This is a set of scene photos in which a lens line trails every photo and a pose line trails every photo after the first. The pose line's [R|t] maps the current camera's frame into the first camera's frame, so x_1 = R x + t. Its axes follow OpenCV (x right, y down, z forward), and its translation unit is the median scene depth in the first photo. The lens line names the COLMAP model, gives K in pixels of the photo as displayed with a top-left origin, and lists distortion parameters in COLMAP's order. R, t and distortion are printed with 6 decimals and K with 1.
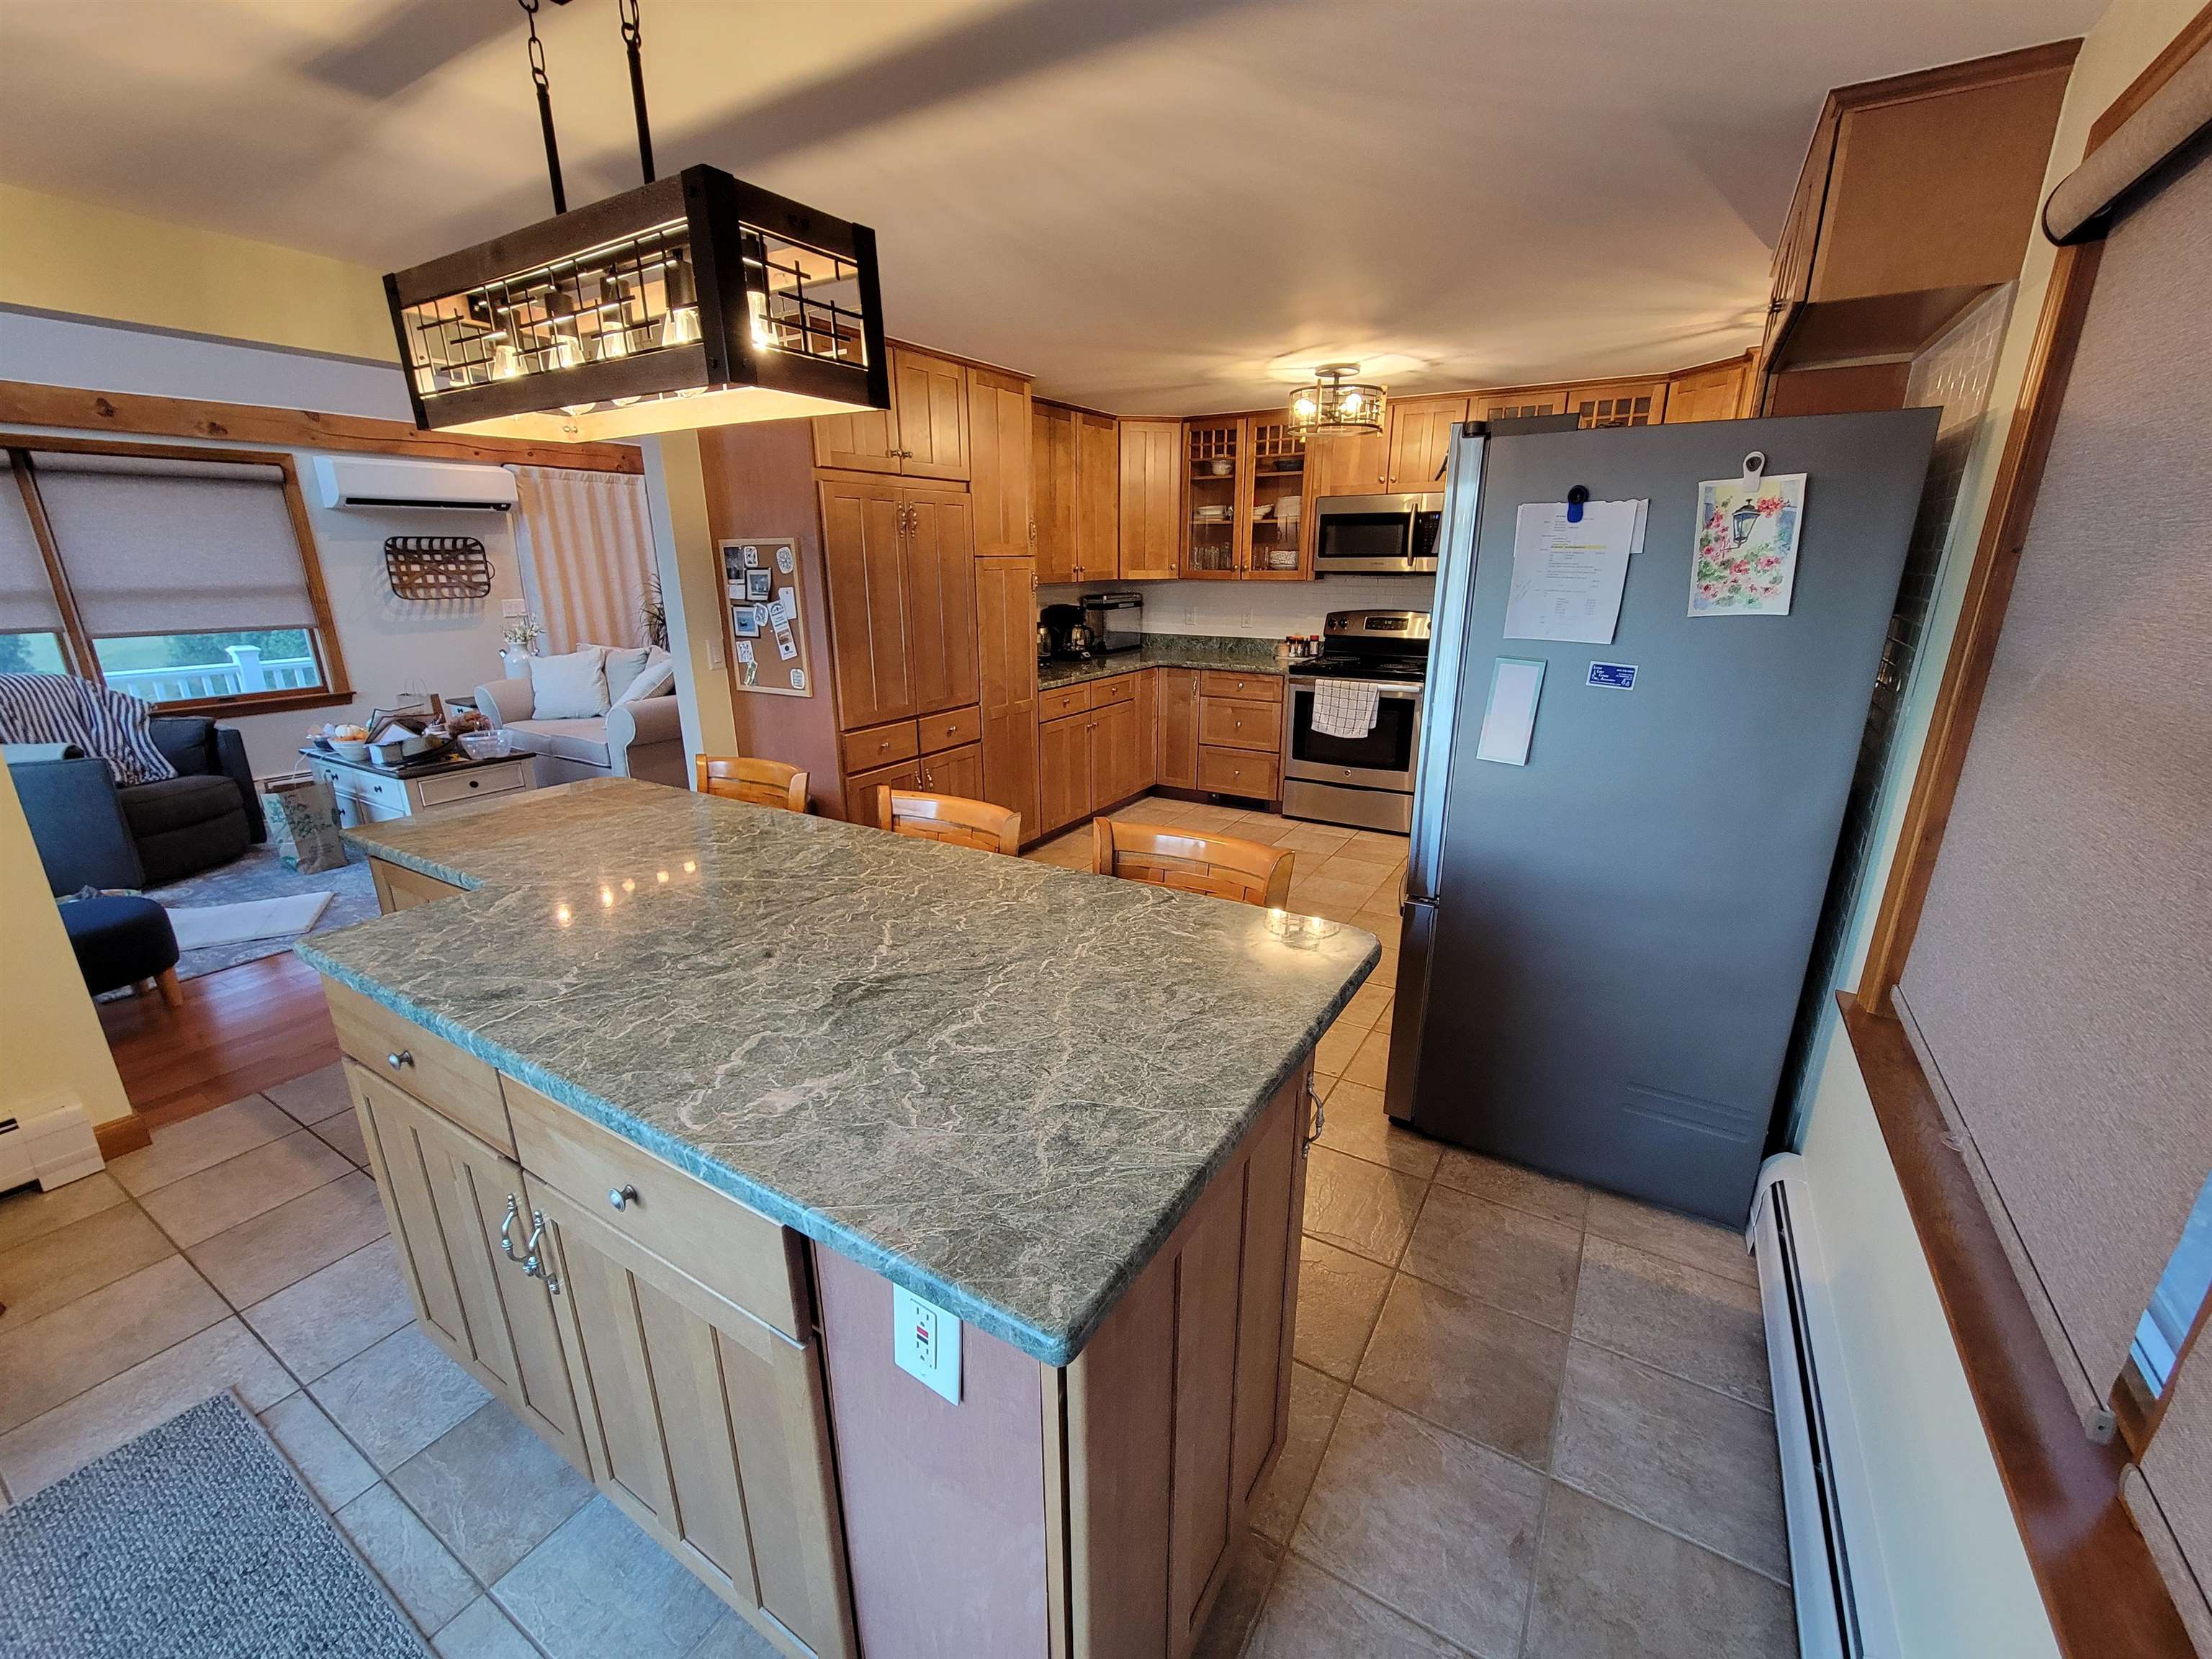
lens RADIAL K [[890.7, 0, 1115.0], [0, 890.7, 825.8], [0, 0, 1]] dist [-0.000765, 0.000010]
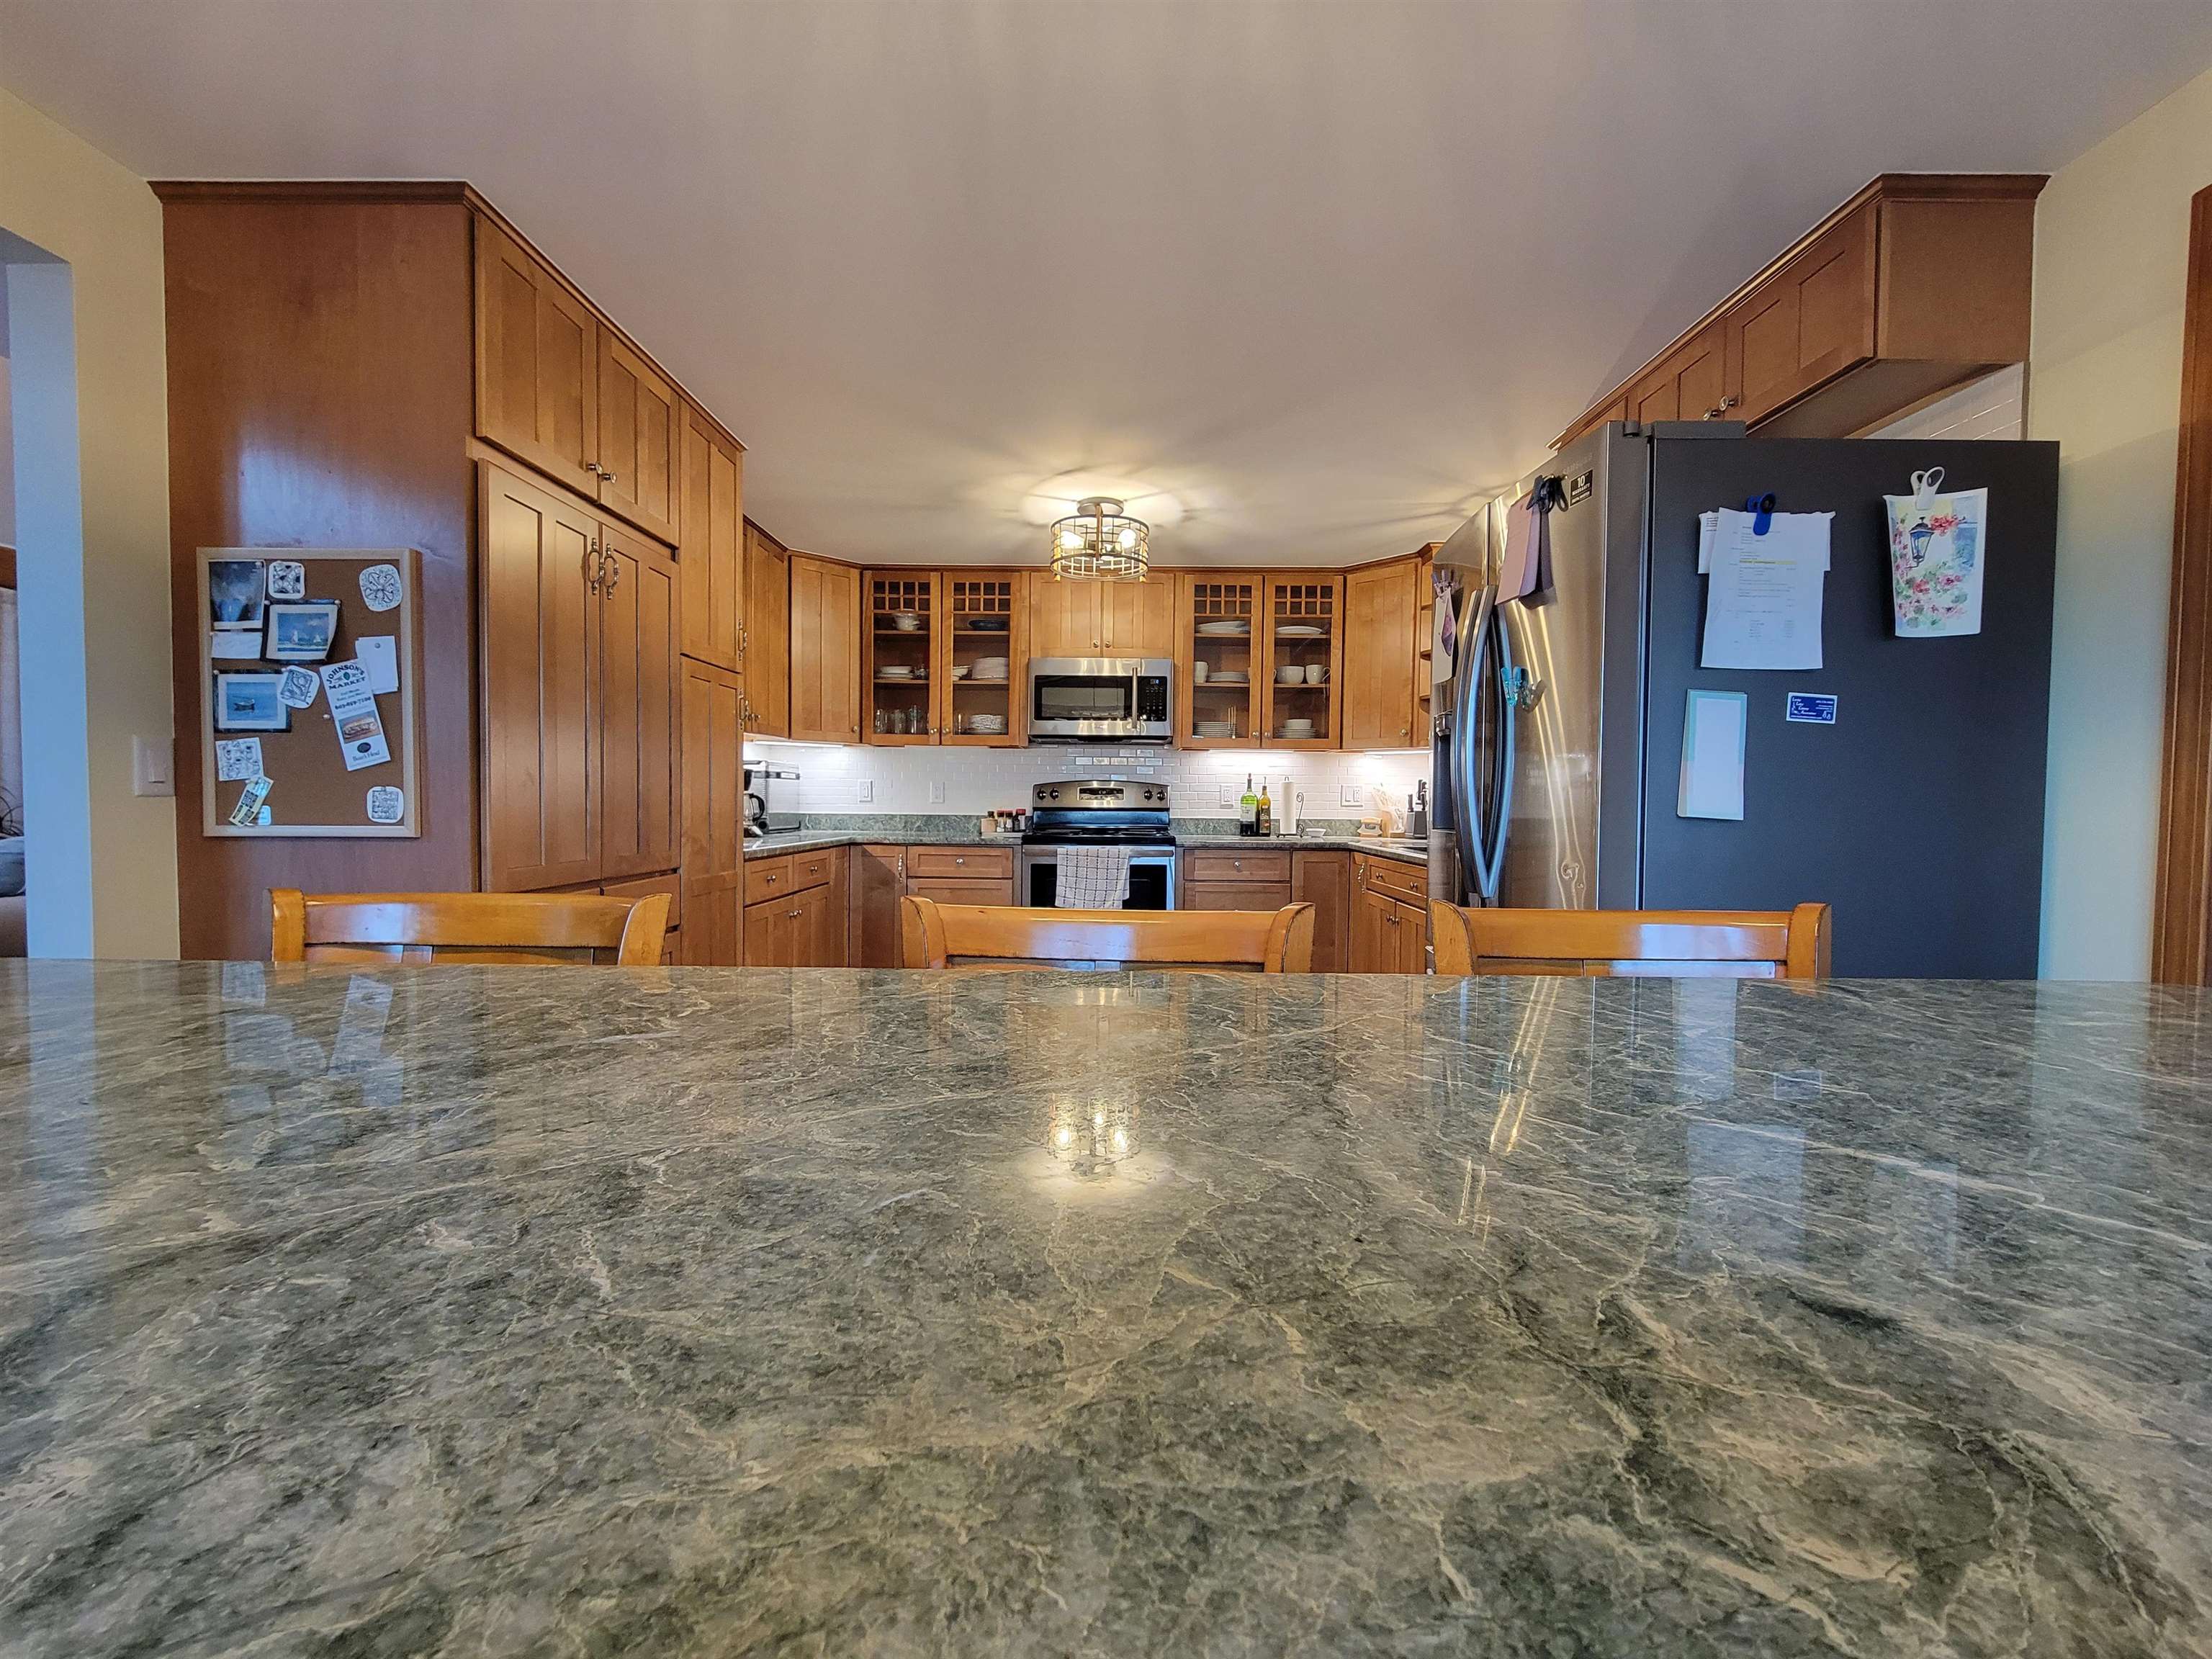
lens RADIAL K [[890.7, 0, 1108.6], [0, 890.7, 825.1], [0, 0, 1]] dist [-0.000765, 0.000010]
pose [[0.859004, -0.002472, 0.511963, -0.183524], [0.135941, 0.965194, -0.223429, 0.016353], [-0.493591, 0.261523, 0.829442, 0.251604]]
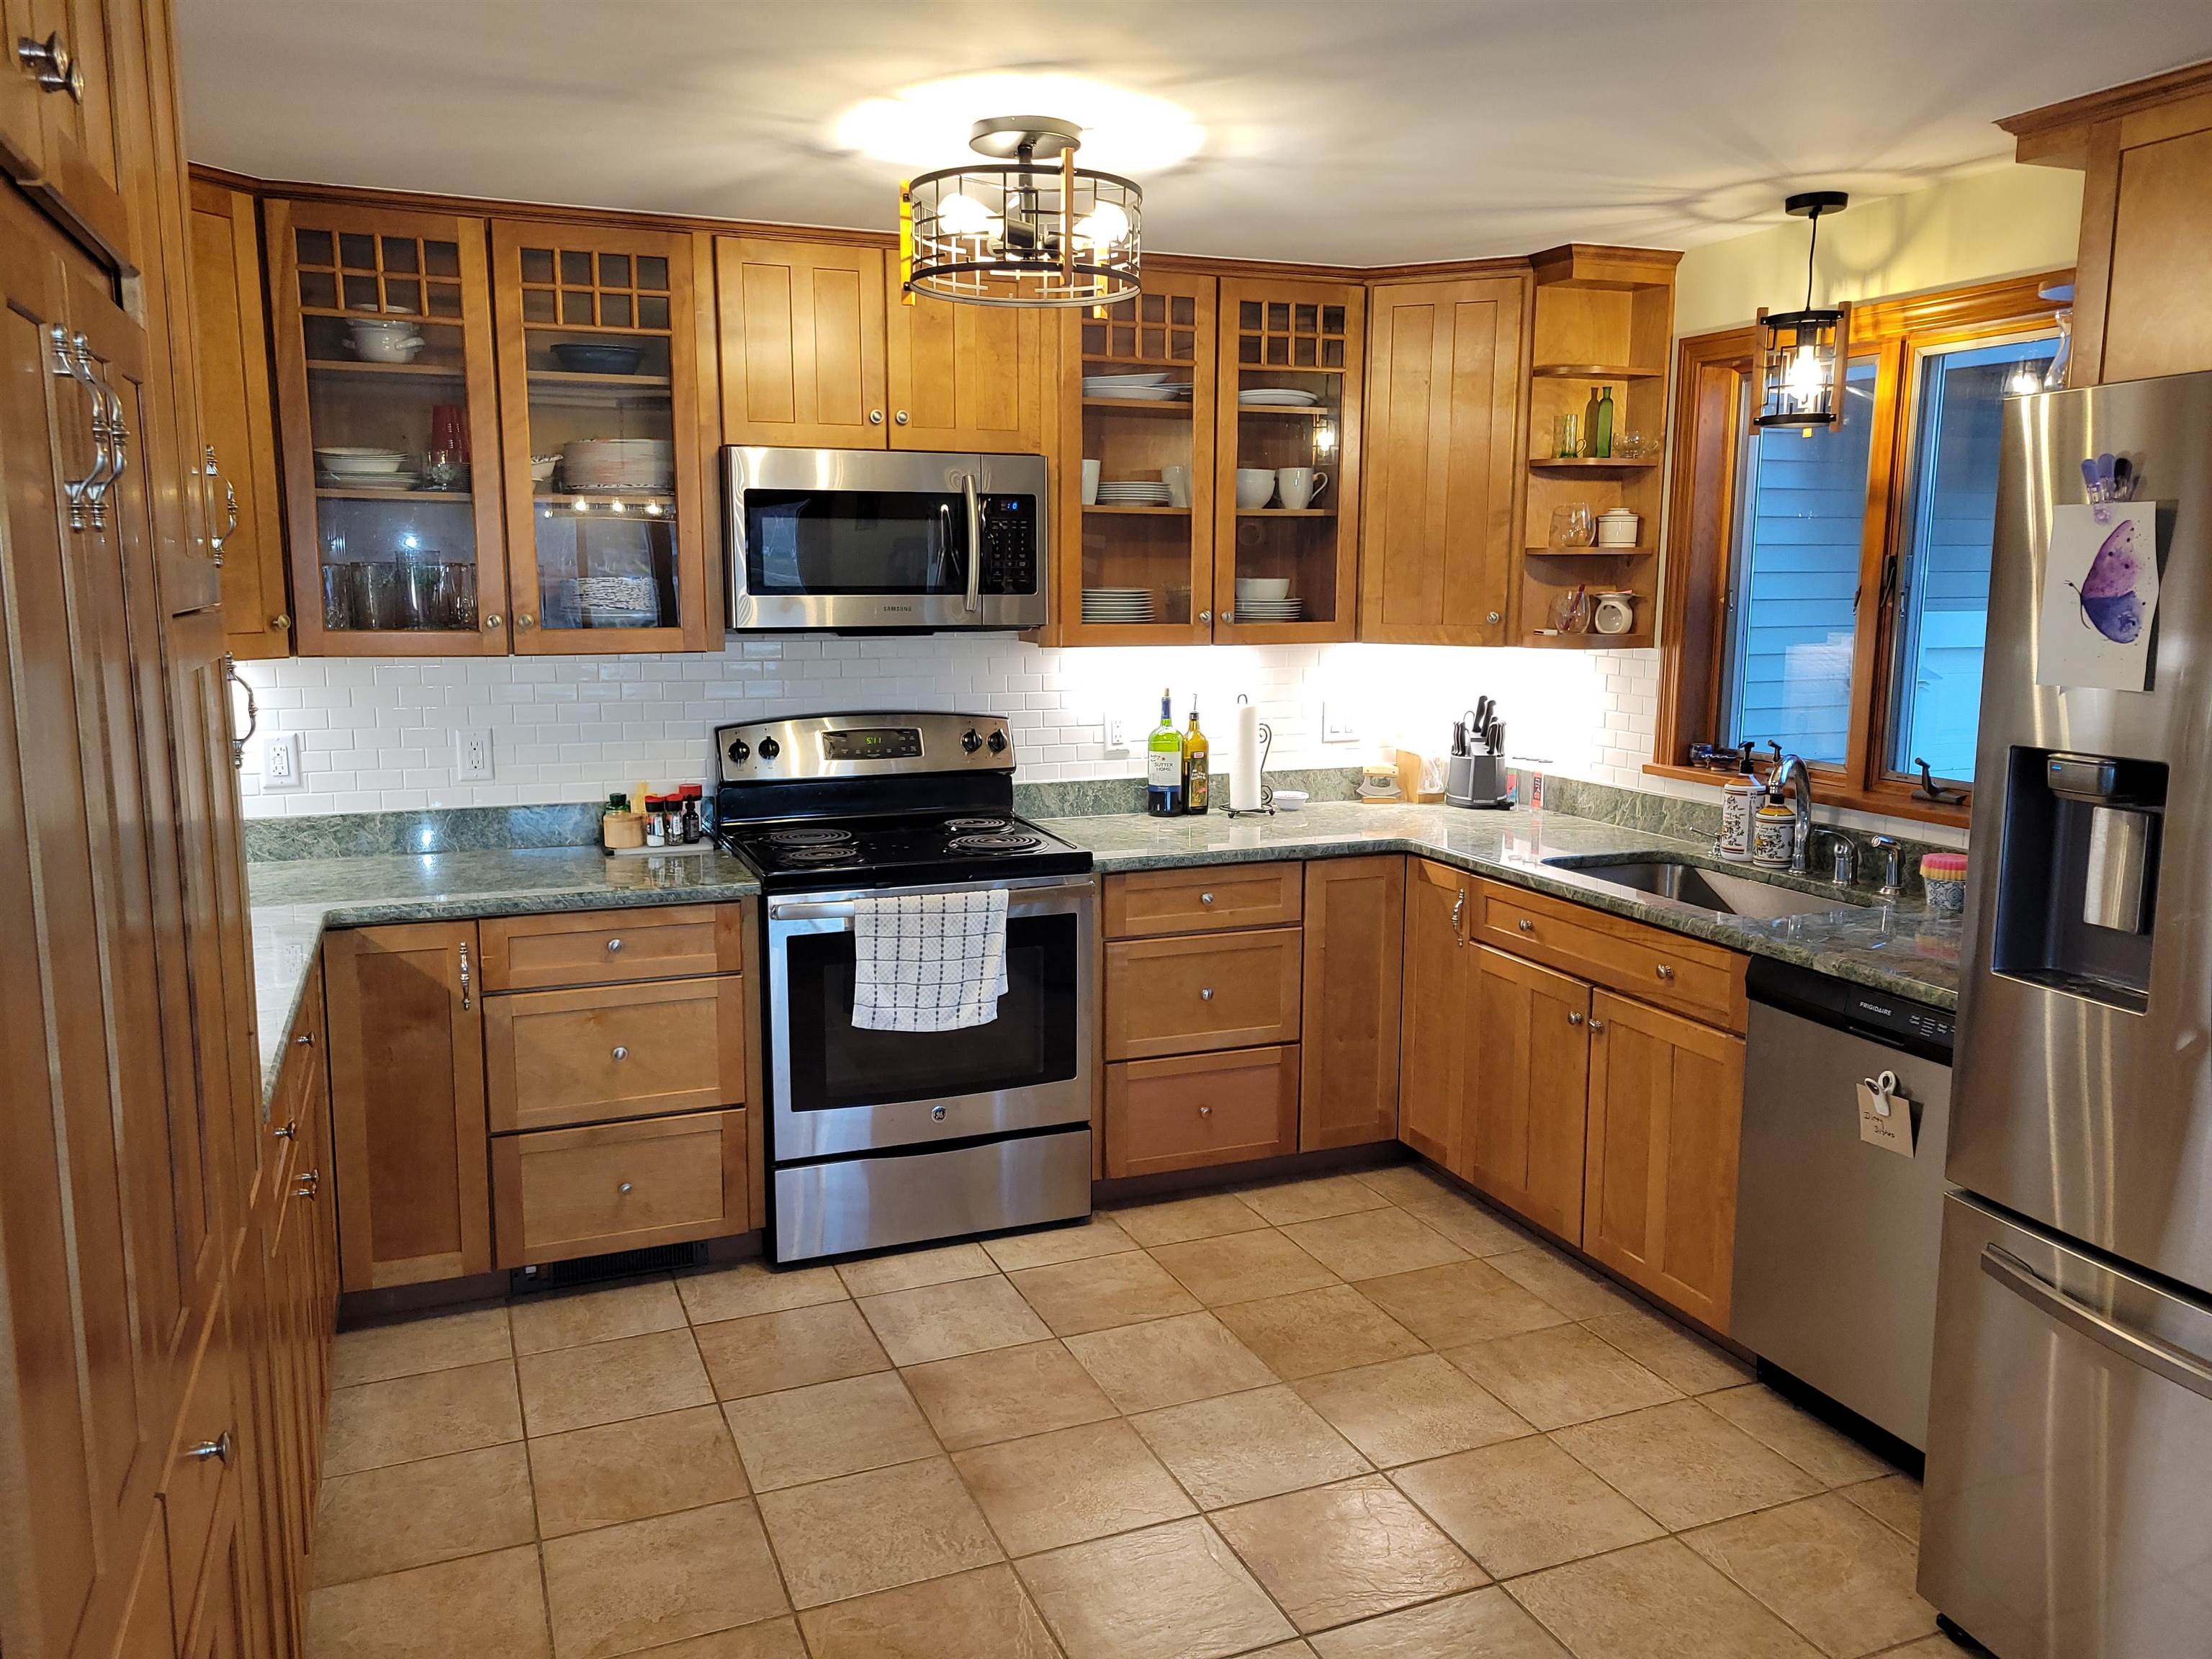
lens RADIAL K [[1683.8, 0, 1112.2], [0, 1683.8, 822.7], [0, 0, 1]] dist [0.020199, -0.000893]
pose [[0.591658, -0.117460, 0.797586, -0.298429], [0.227997, 0.973320, -0.025790, -0.156920], [-0.773278, 0.197106, 0.602653, 0.476315]]
